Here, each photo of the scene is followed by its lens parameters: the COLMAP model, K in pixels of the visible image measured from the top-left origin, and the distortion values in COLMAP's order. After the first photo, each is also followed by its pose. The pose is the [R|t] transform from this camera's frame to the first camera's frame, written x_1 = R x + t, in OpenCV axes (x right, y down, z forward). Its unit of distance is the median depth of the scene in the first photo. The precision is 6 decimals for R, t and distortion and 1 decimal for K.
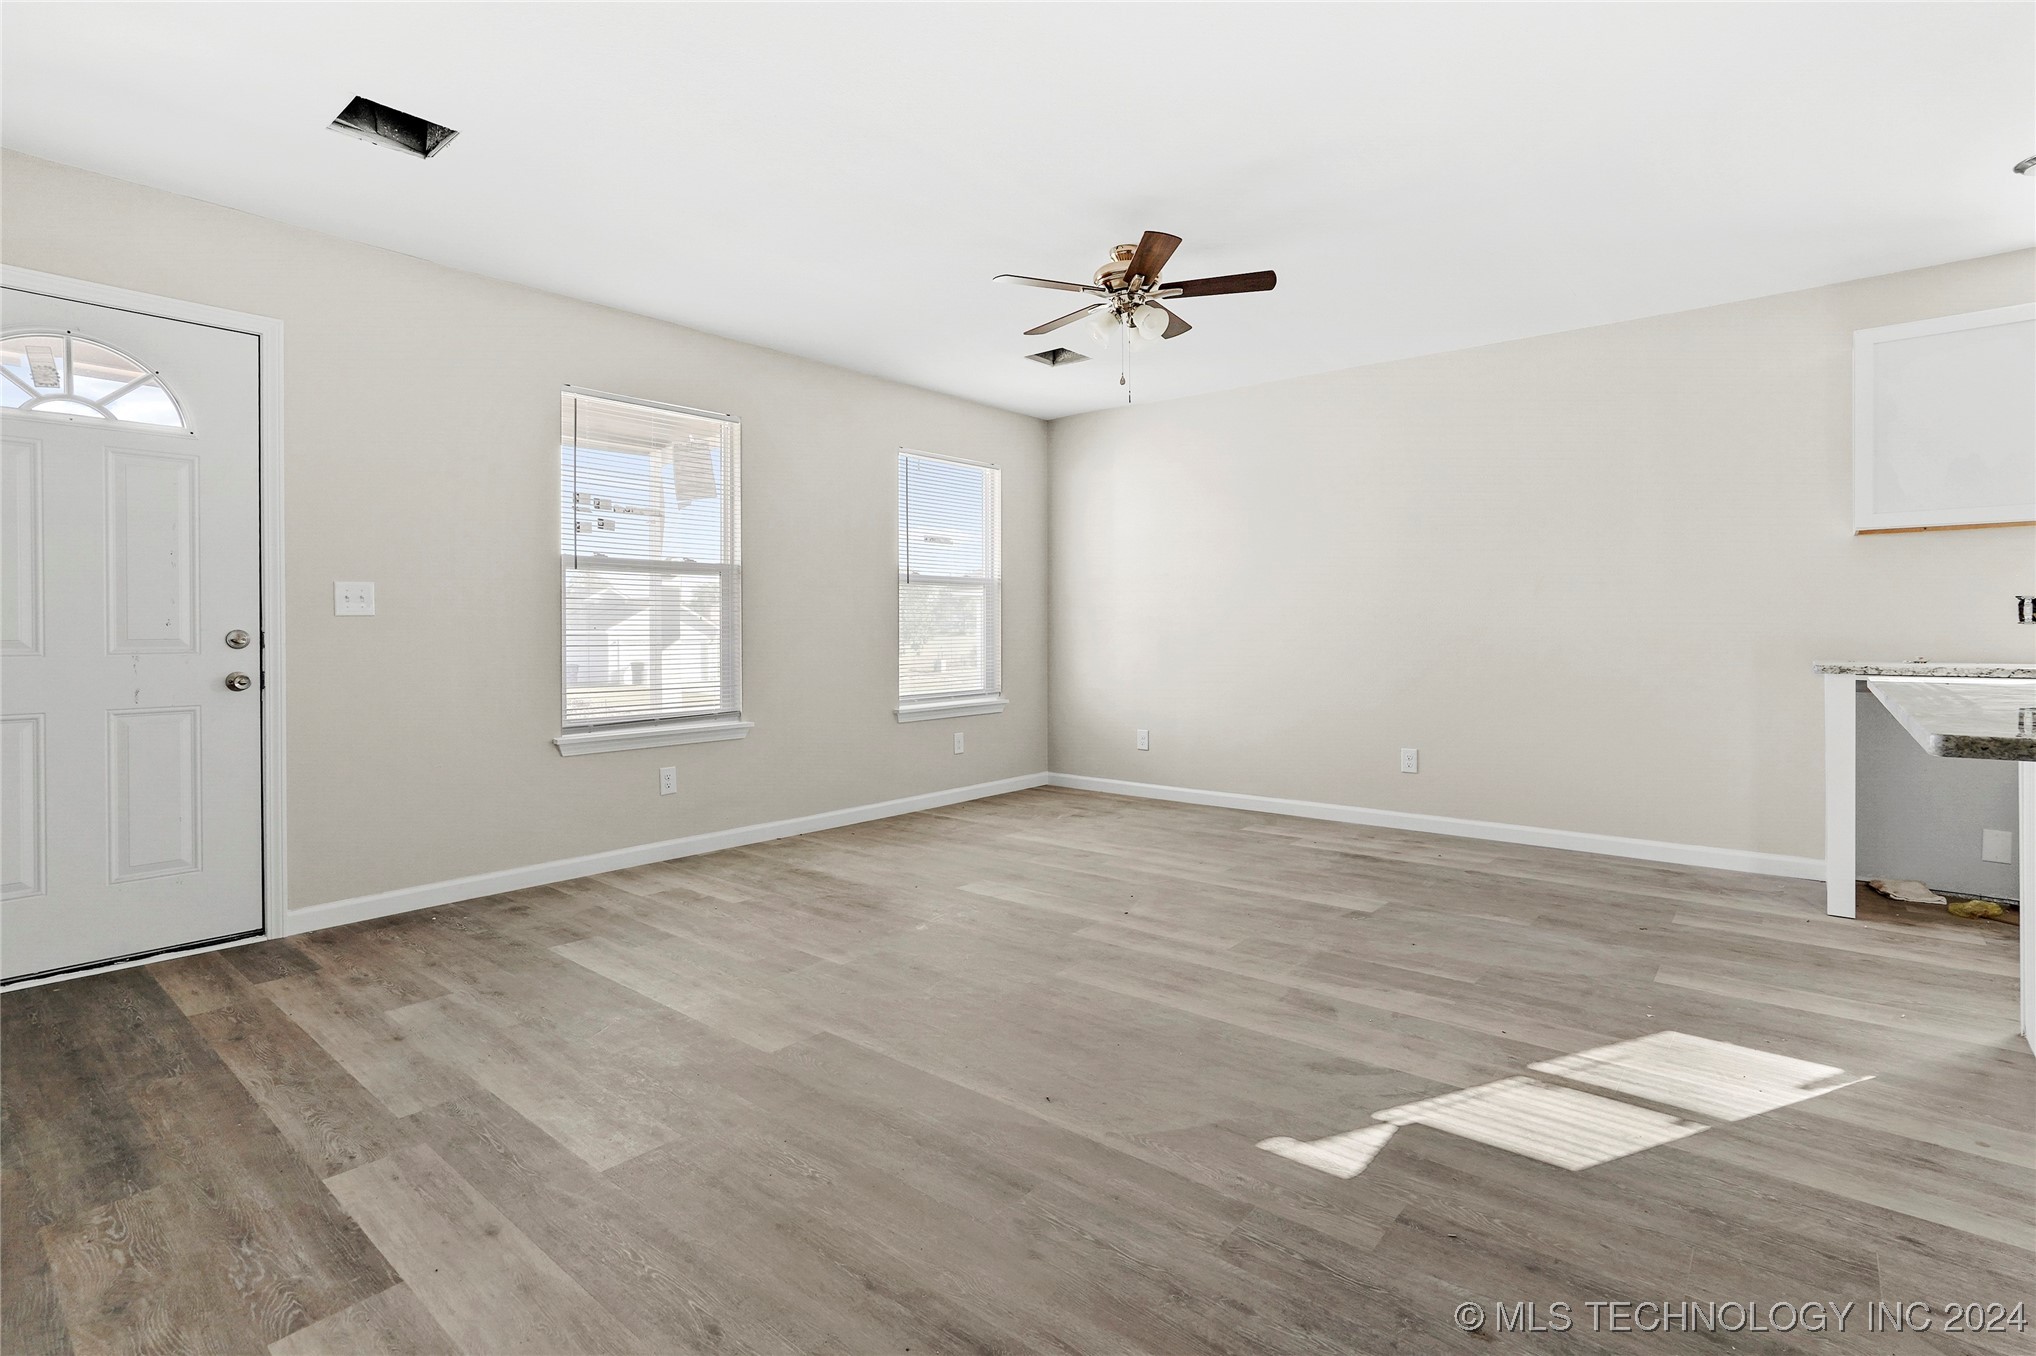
lens RADIAL K [[972.6, 0, 1008.7], [0, 972.6, 624.7], [0, 0, 1]] dist [-0.040835, 0.019299]
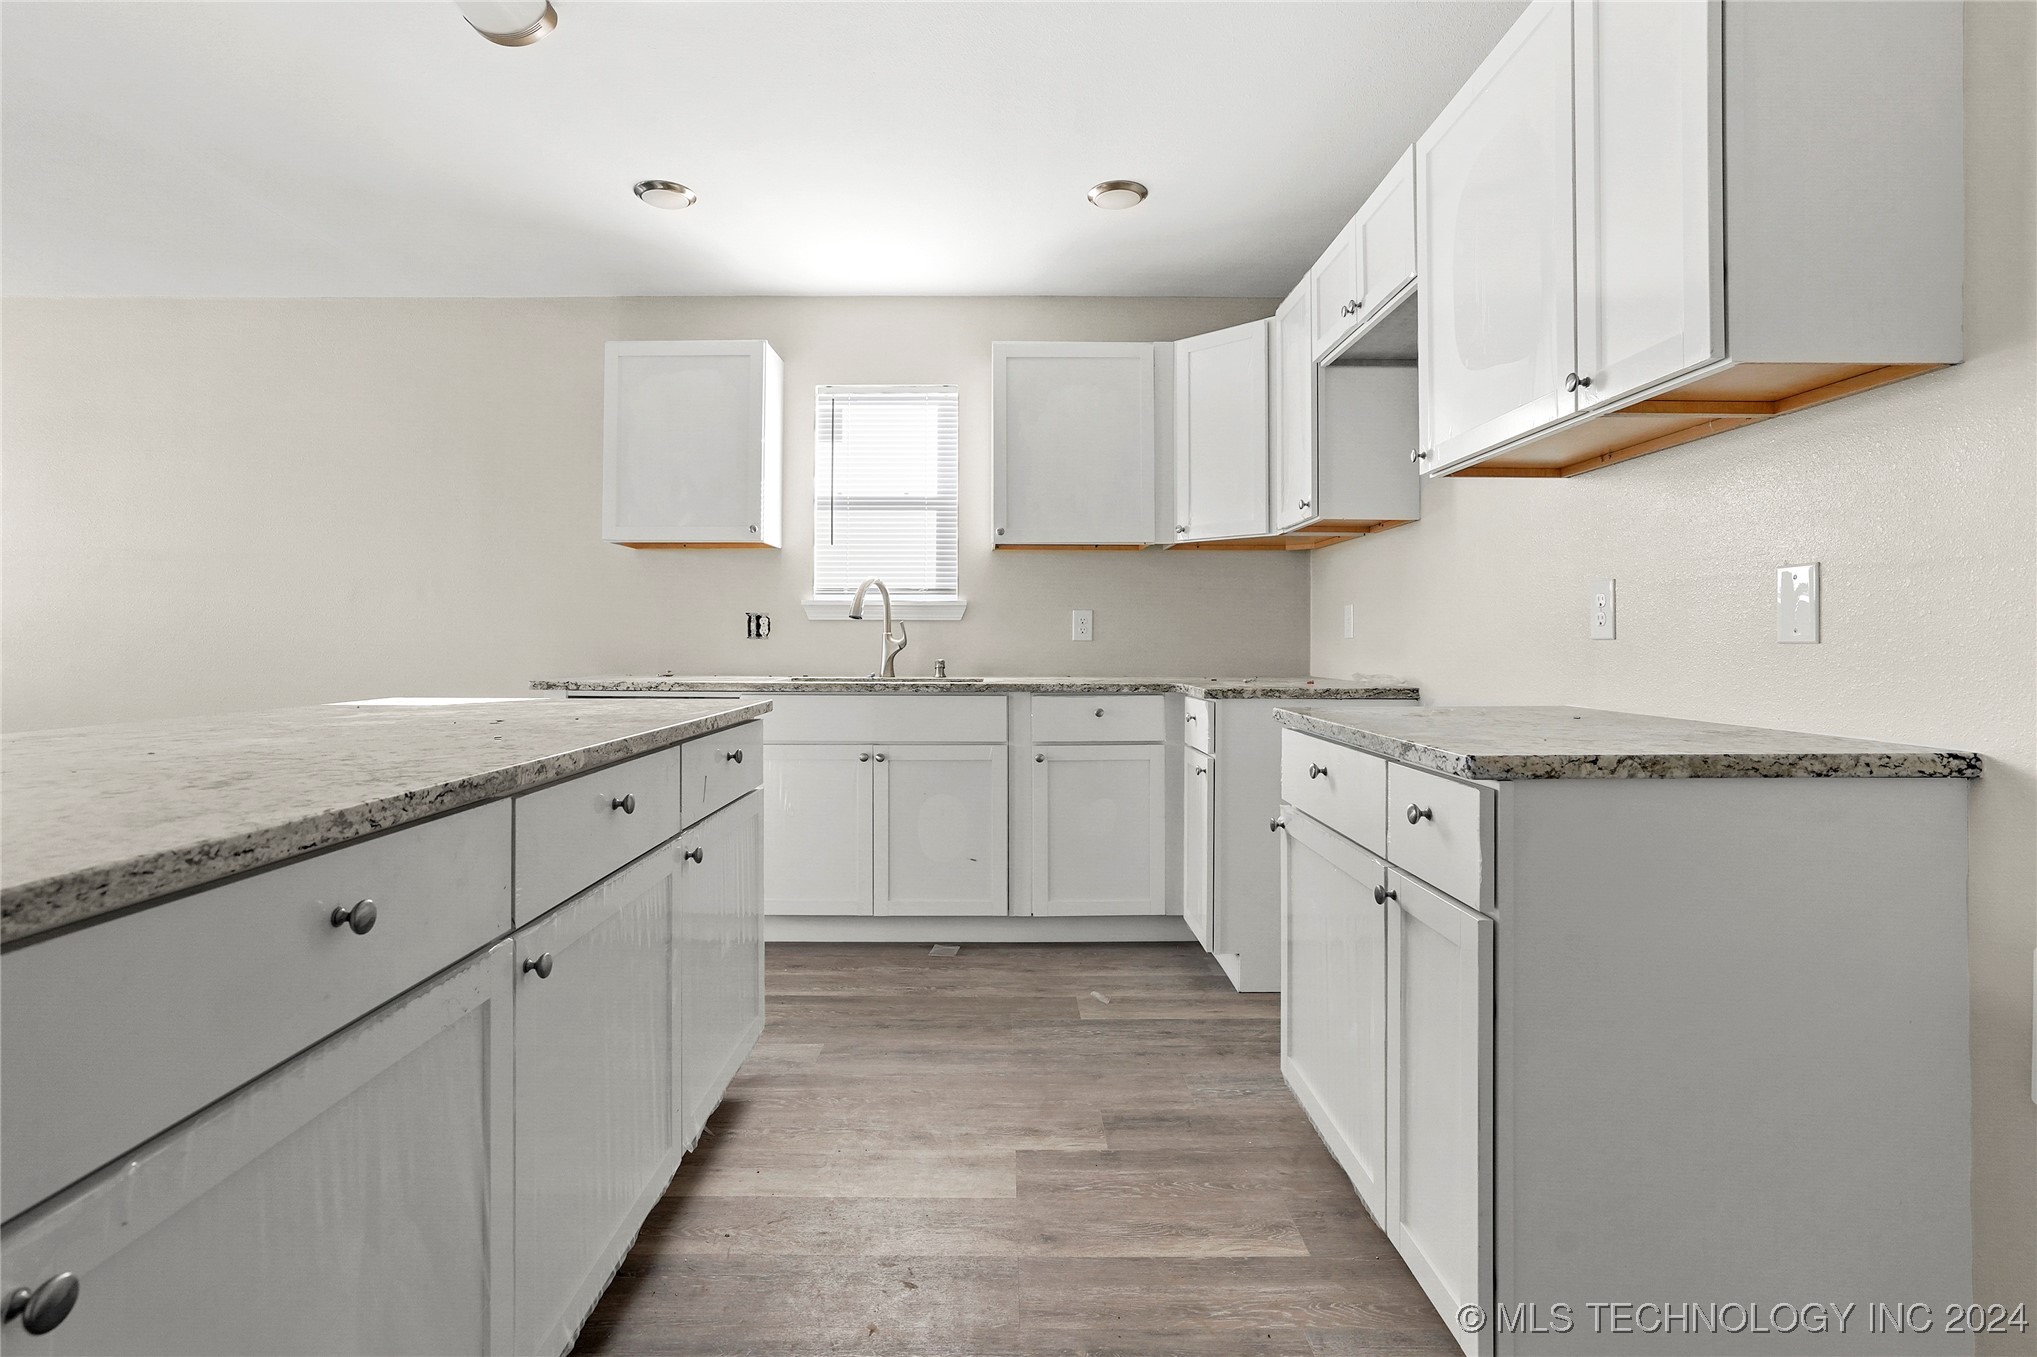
lens RADIAL K [[998.1, 0, 1003.6], [0, 998.1, 622.0], [0, 0, 1]] dist [-0.022056, 0.000305]
pose [[0.762267, 0.016997, 0.647039, 0.690265], [-0.009154, 0.999838, -0.015481, -0.005843], [-0.647197, 0.005877, 0.762300, -0.053773]]
